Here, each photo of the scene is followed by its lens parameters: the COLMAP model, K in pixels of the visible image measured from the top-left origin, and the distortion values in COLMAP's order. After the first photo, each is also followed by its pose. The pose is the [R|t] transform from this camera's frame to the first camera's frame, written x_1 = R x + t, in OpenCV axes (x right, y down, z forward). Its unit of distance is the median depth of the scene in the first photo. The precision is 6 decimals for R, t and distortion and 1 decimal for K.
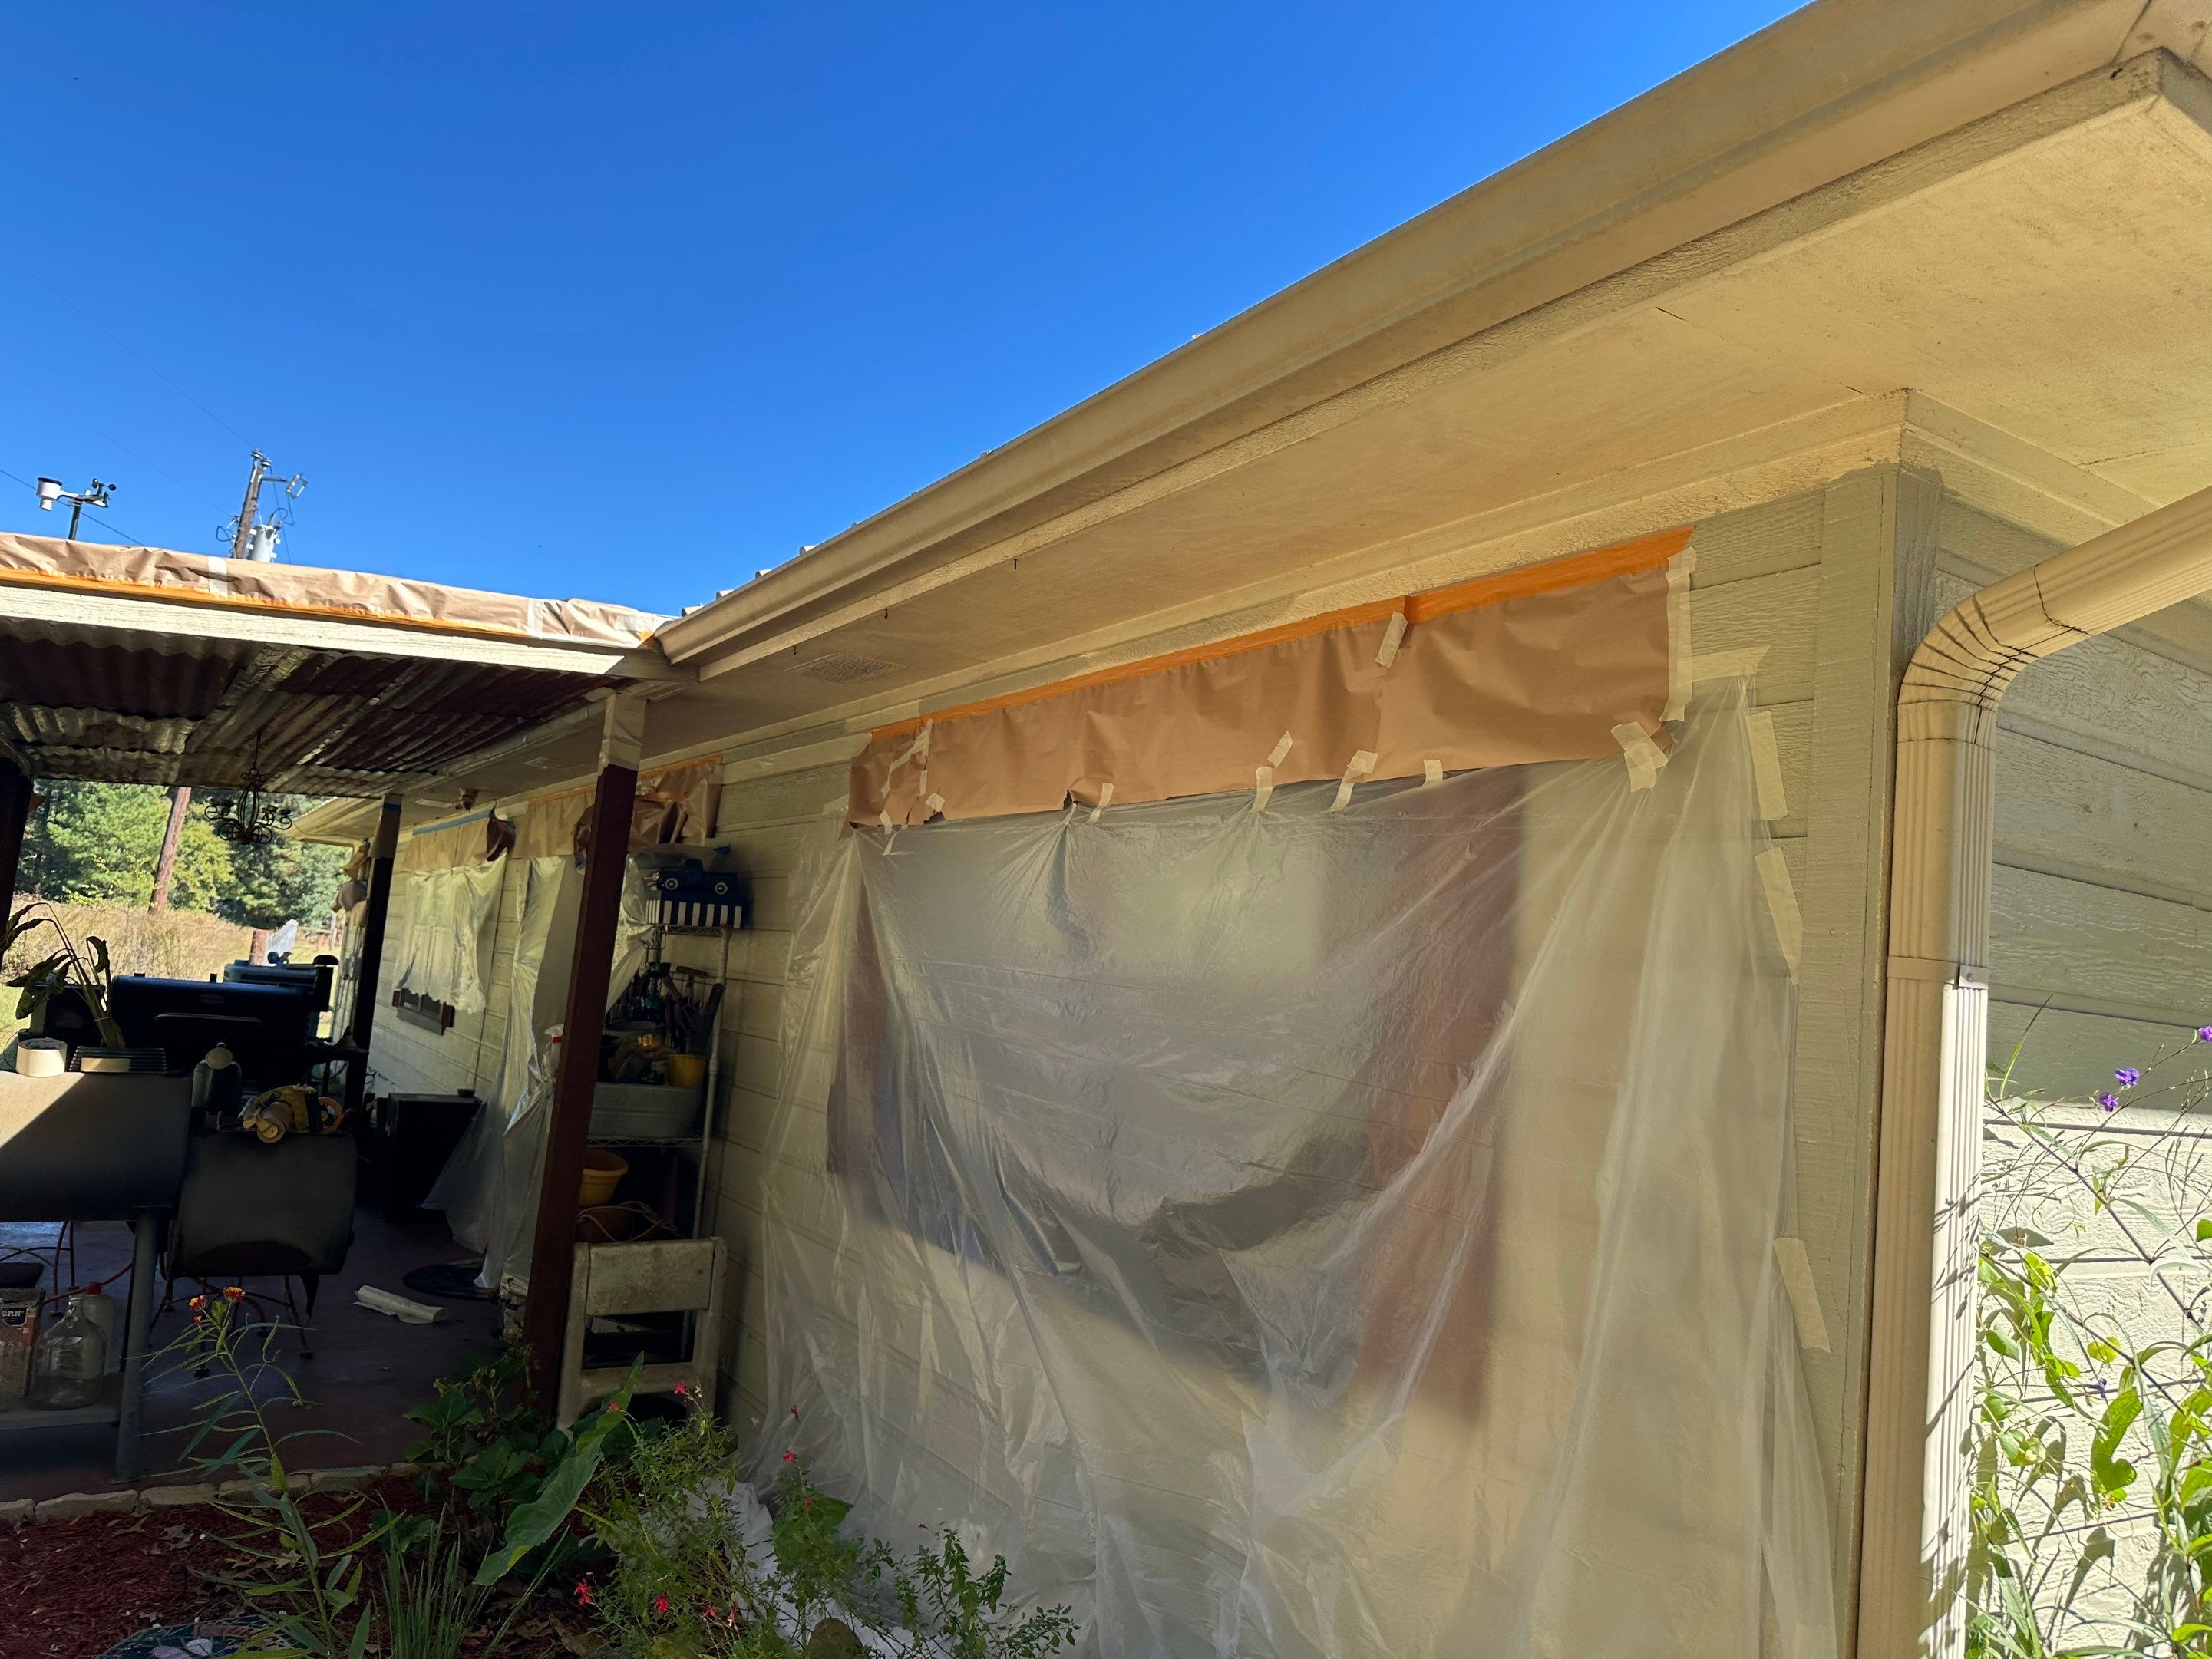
lens RADIAL K [[1550.7, 0, 1110.3], [0, 1550.7, 835.4], [0, 0, 1]] dist [0.106438, -0.160143]
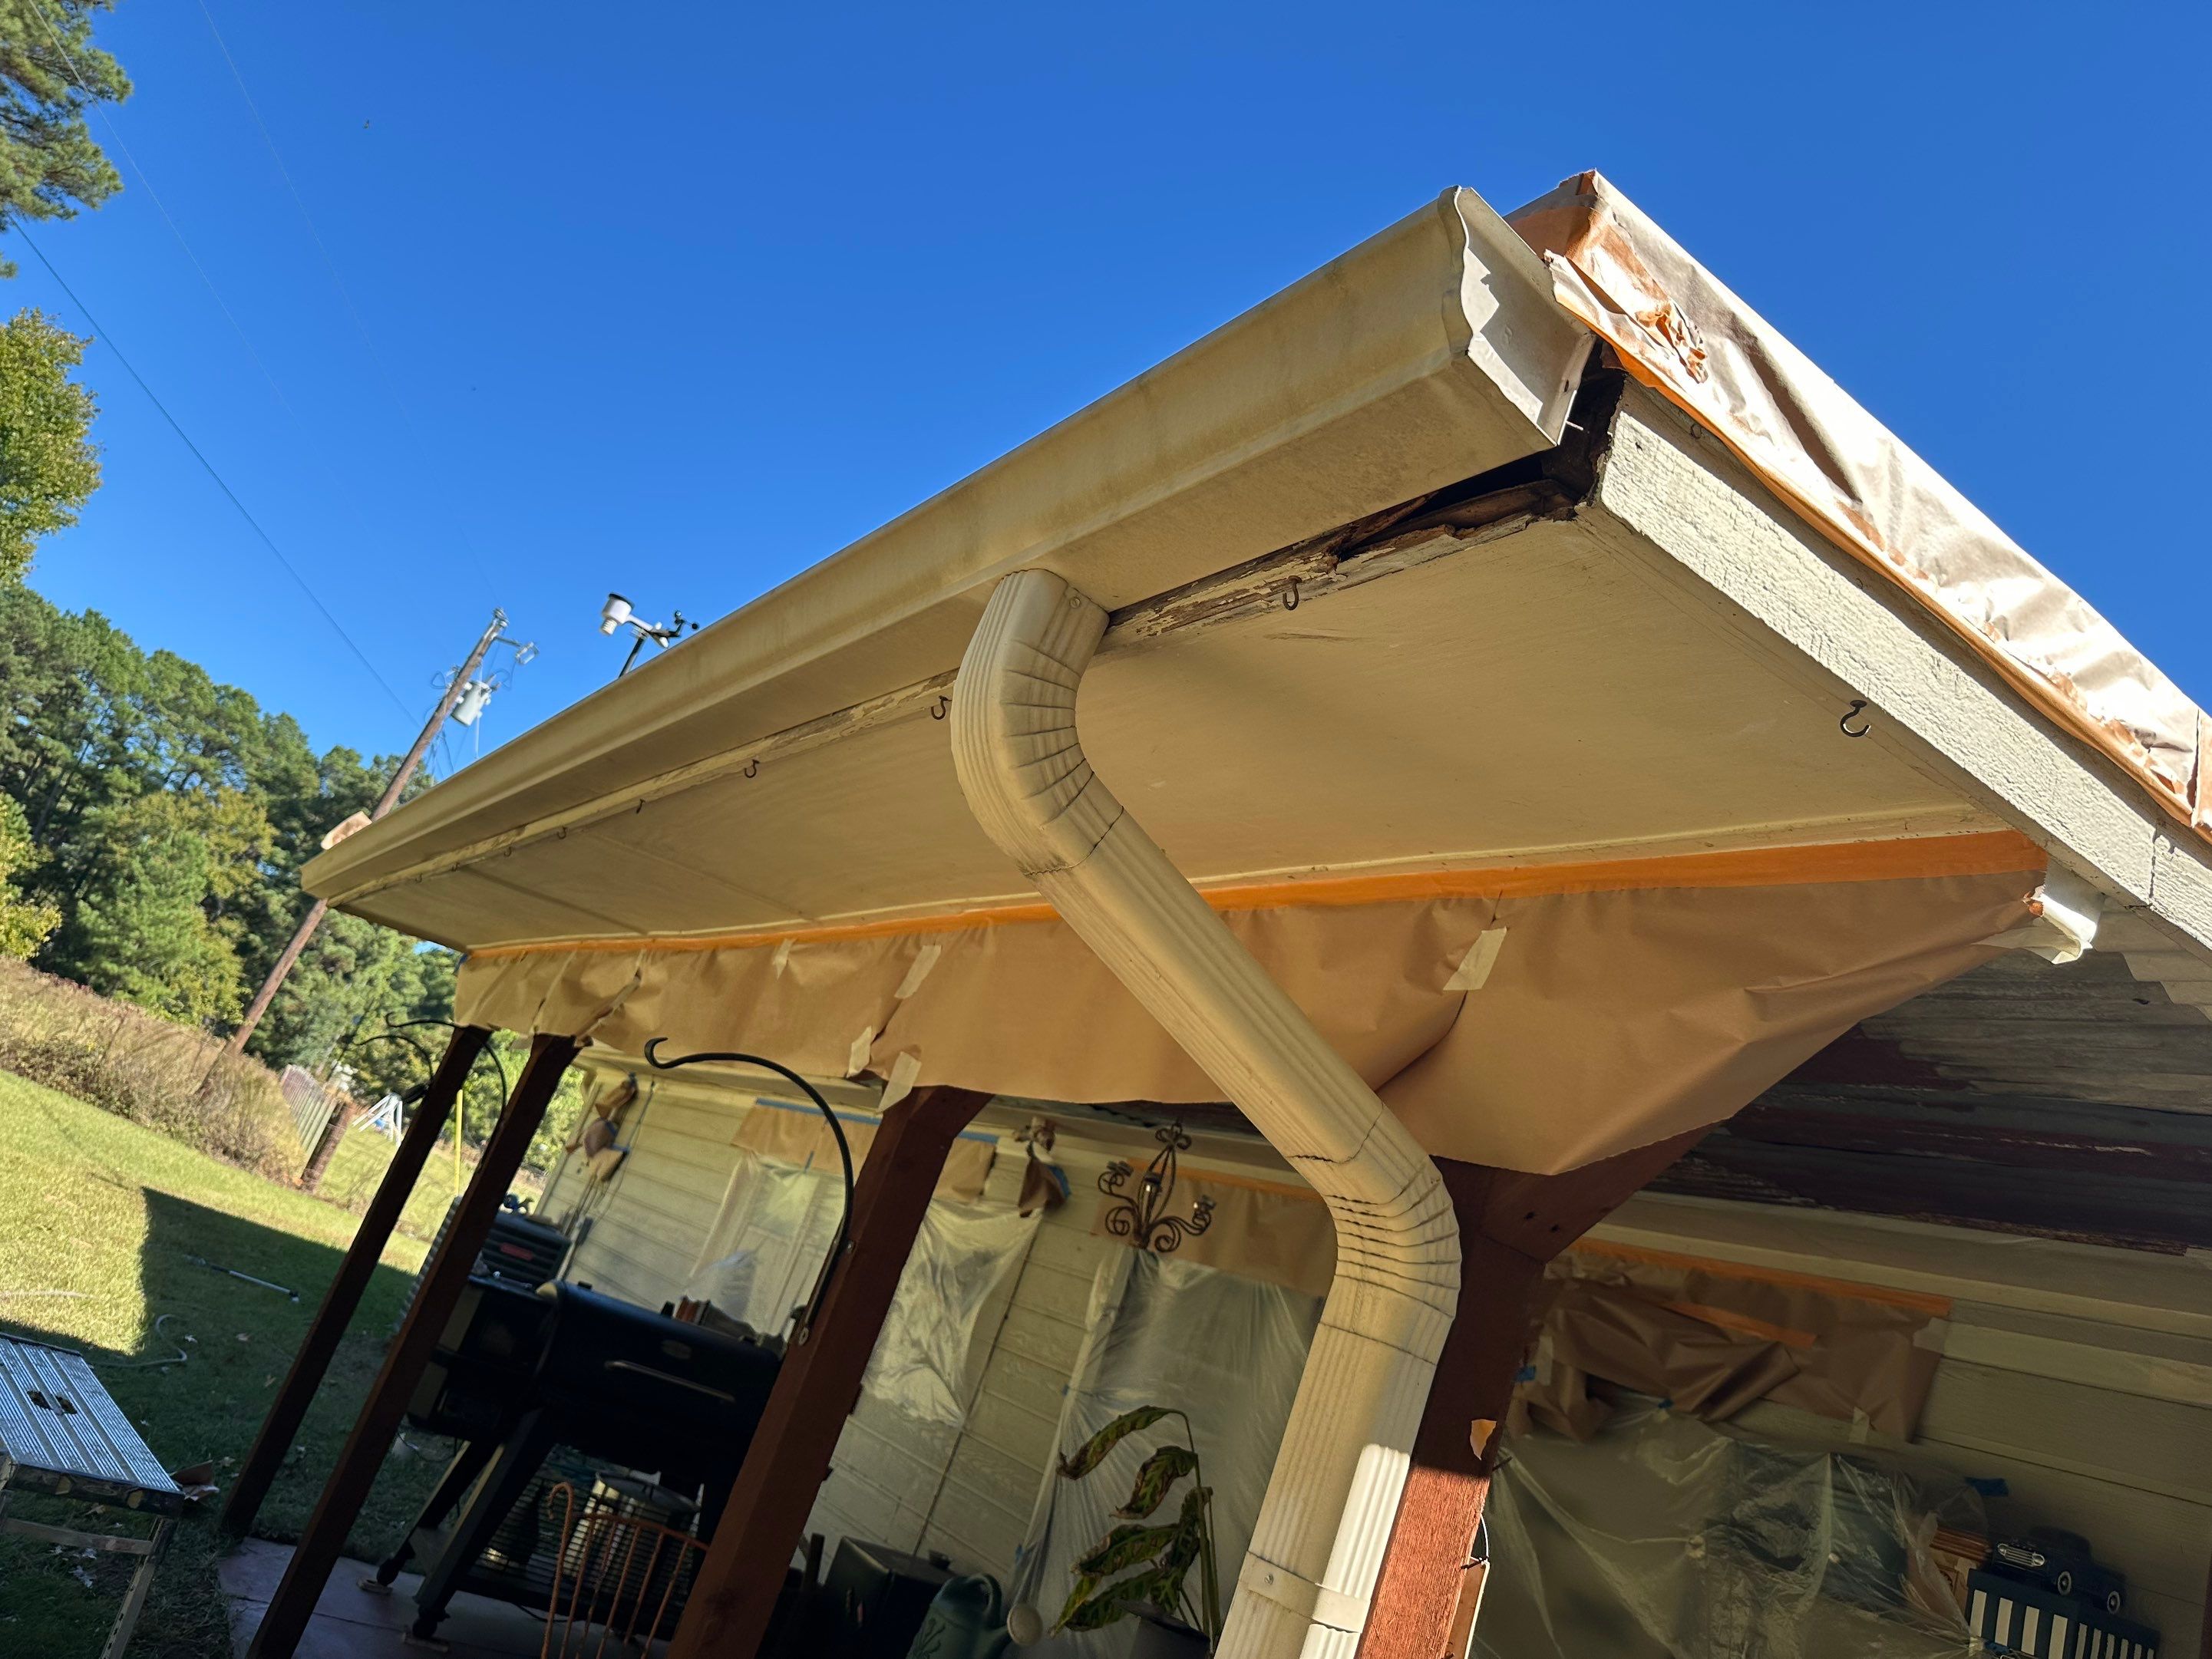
lens RADIAL K [[1577.4, 0, 1106.0], [0, 1577.4, 829.5], [0, 0, 1]] dist [-0.000708, -0.003100]
pose [[0.968431, 0.246869, -0.034599, -0.586698], [-0.248516, 0.945235, -0.211593, -0.016318], [-0.019532, 0.213512, 0.976745, 0.380965]]
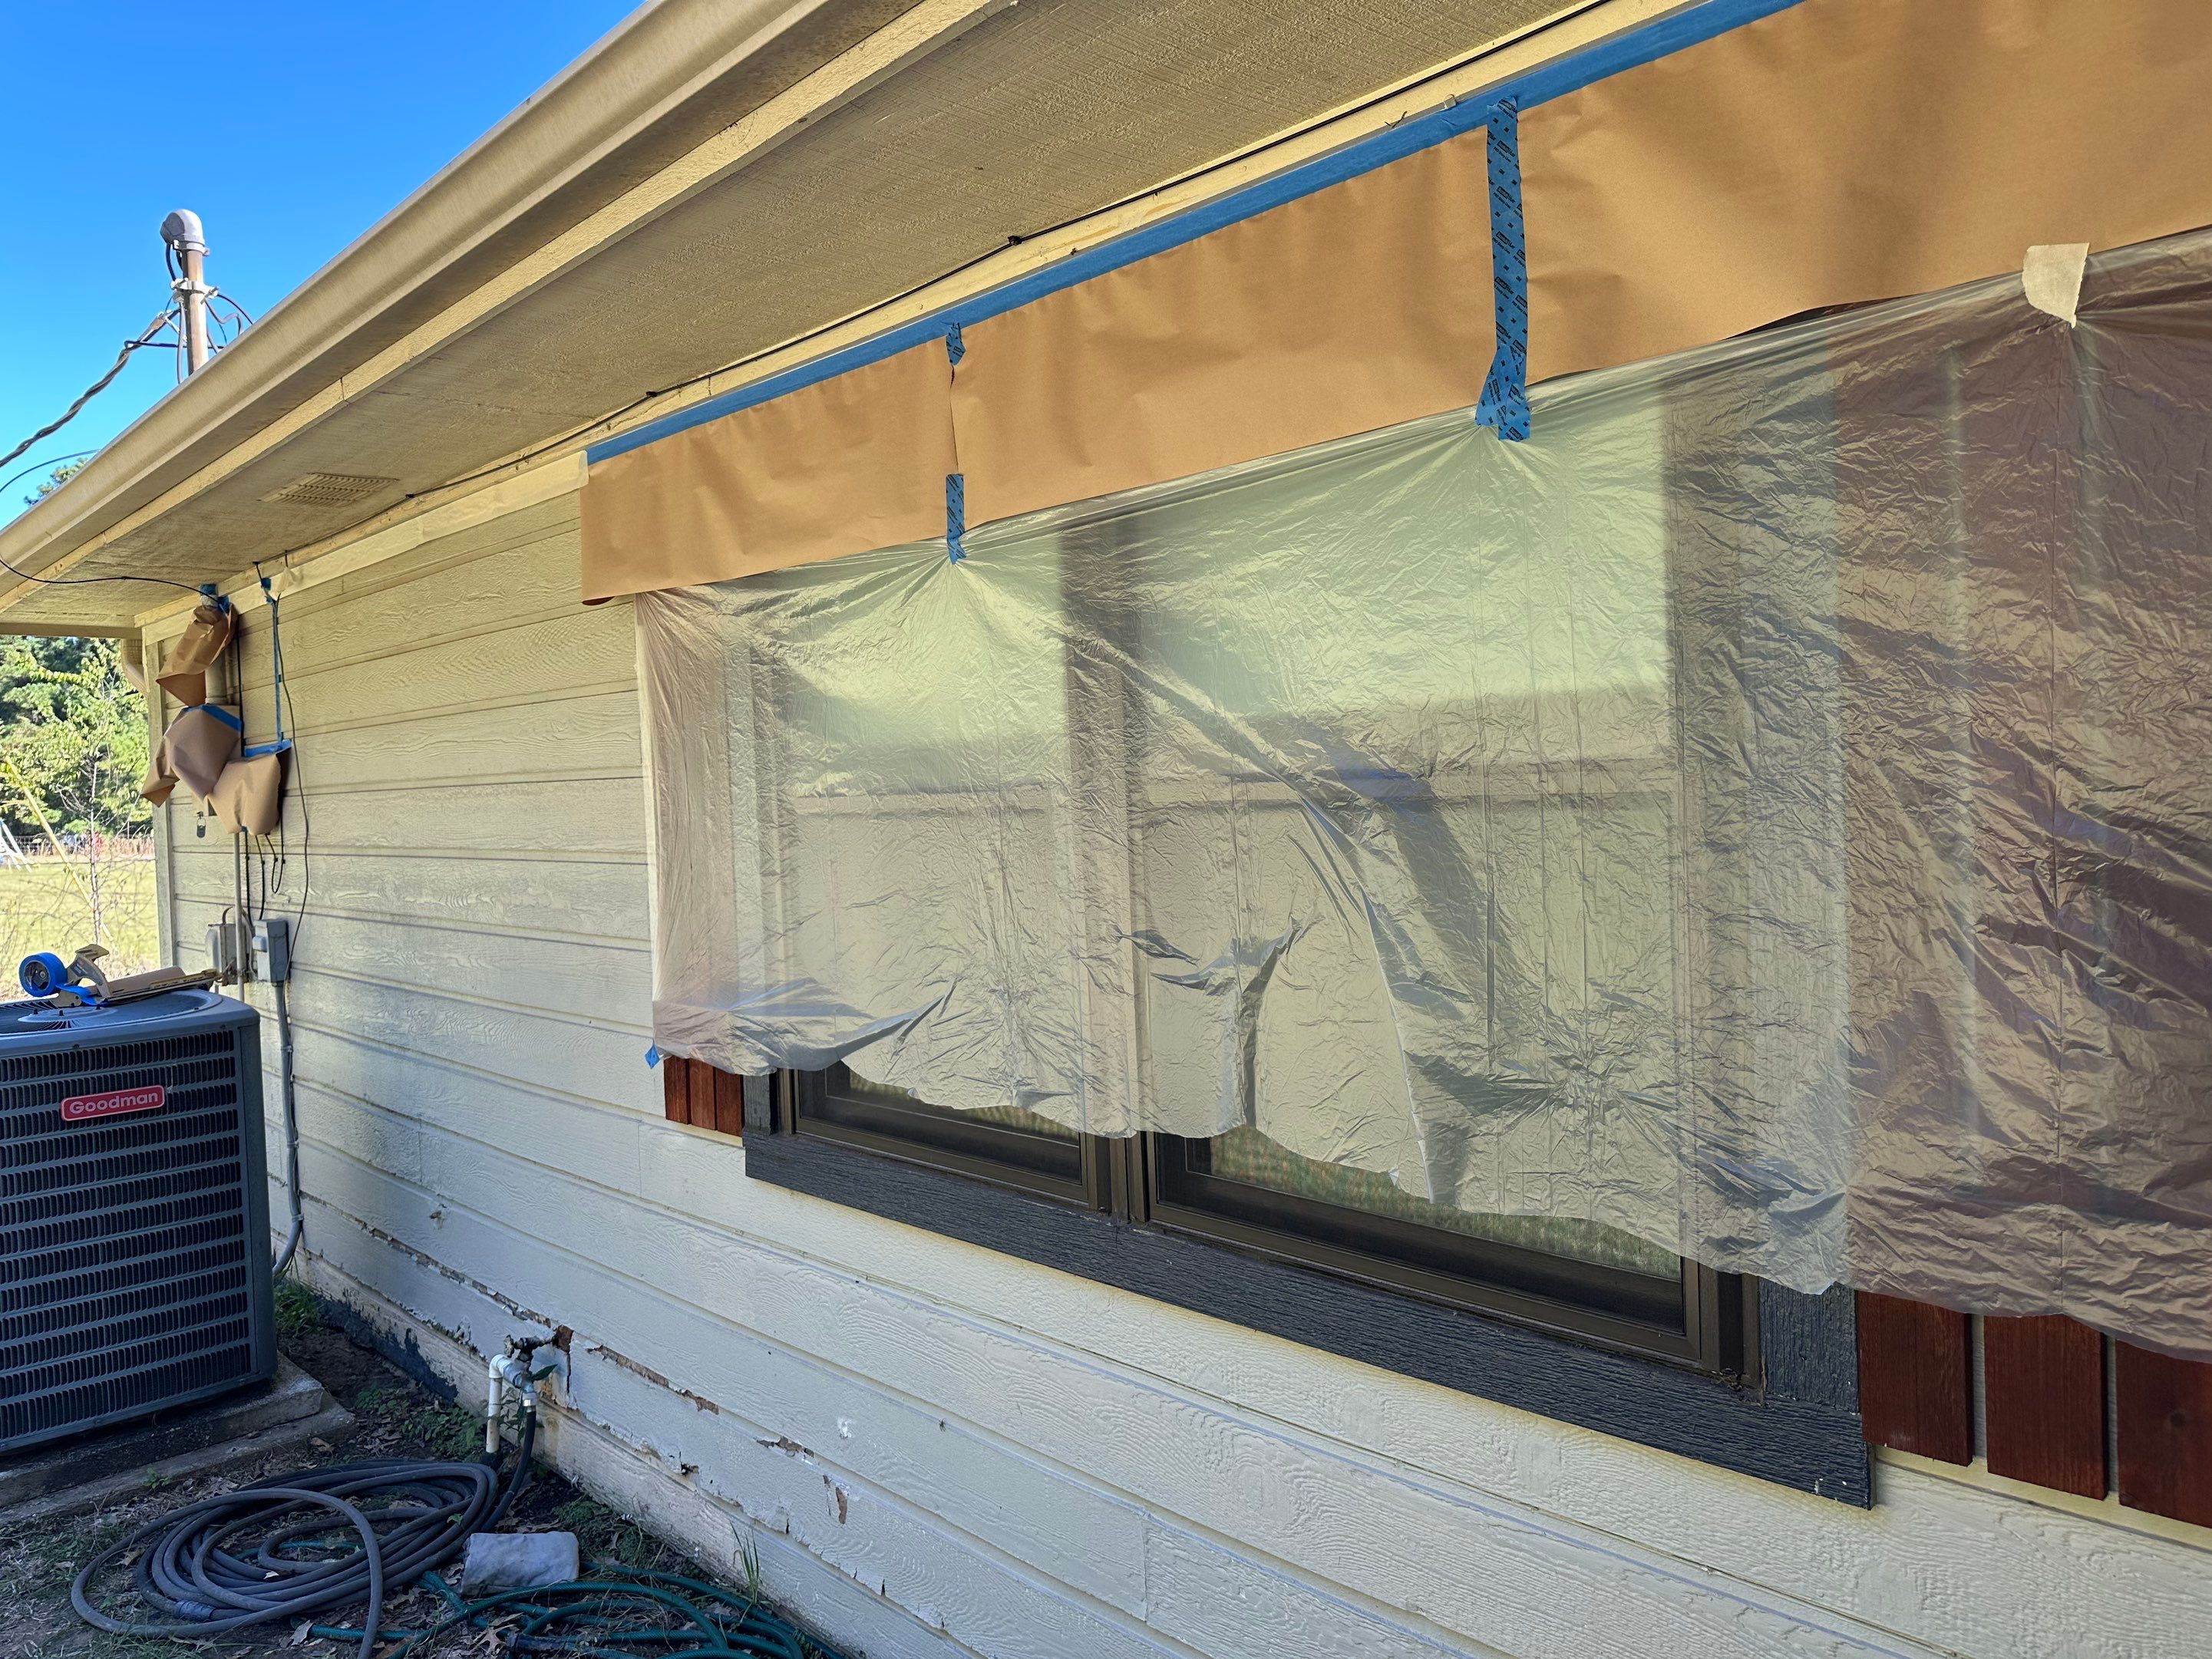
lens RADIAL K [[1577.4, 0, 1106.0], [0, 1577.4, 829.5], [0, 0, 1]] dist [-0.000708, -0.003100]
pose [[0.971214, -0.134683, 0.196480, -0.895121], [0.107027, 0.983597, 0.145194, 0.065107], [-0.212813, -0.119986, 0.969698, 1.539817]]
